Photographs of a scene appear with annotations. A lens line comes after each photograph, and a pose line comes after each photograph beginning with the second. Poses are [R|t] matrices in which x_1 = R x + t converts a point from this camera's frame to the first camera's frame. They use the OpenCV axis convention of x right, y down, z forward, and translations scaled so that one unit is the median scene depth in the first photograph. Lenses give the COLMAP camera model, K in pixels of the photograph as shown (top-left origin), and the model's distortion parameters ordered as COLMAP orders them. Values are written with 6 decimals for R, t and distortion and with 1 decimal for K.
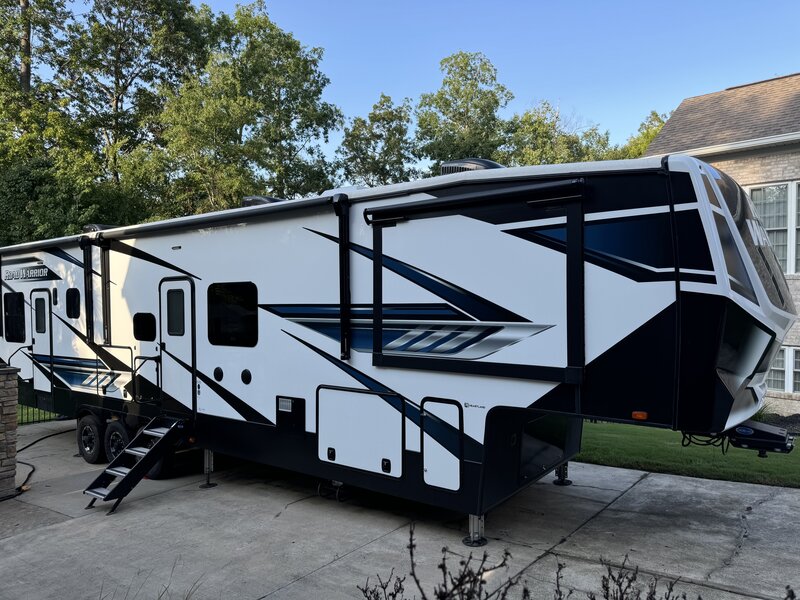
lens RADIAL K [[567.4, 0, 402.8], [0, 567.4, 301.8], [0, 0, 1]] dist [0.029791, -0.031927]
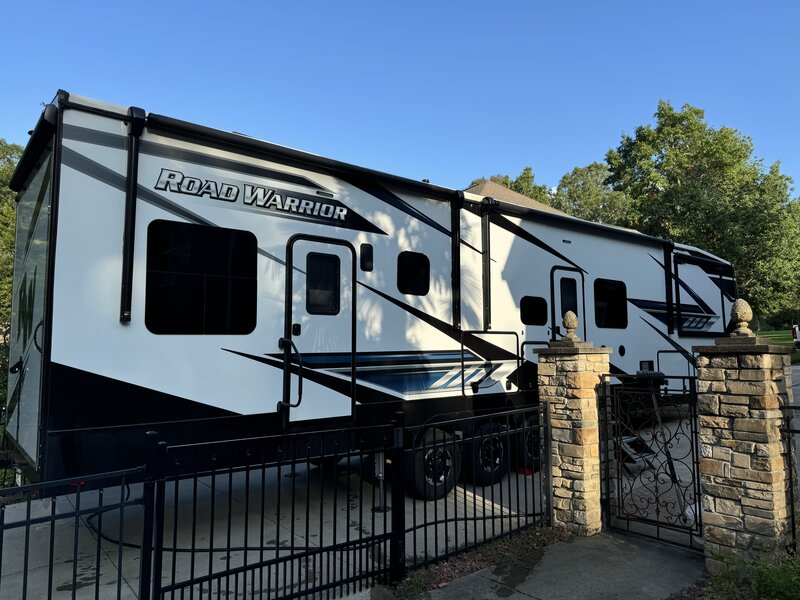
lens RADIAL K [[567.4, 0, 402.8], [0, 567.4, 301.8], [0, 0, 1]] dist [0.029791, -0.031927]
pose [[0.250673, 0.093782, 0.963519, -1.380227], [0.006430, 0.995113, -0.098530, 0.117035], [-0.968050, 0.030894, 0.248845, 0.929202]]
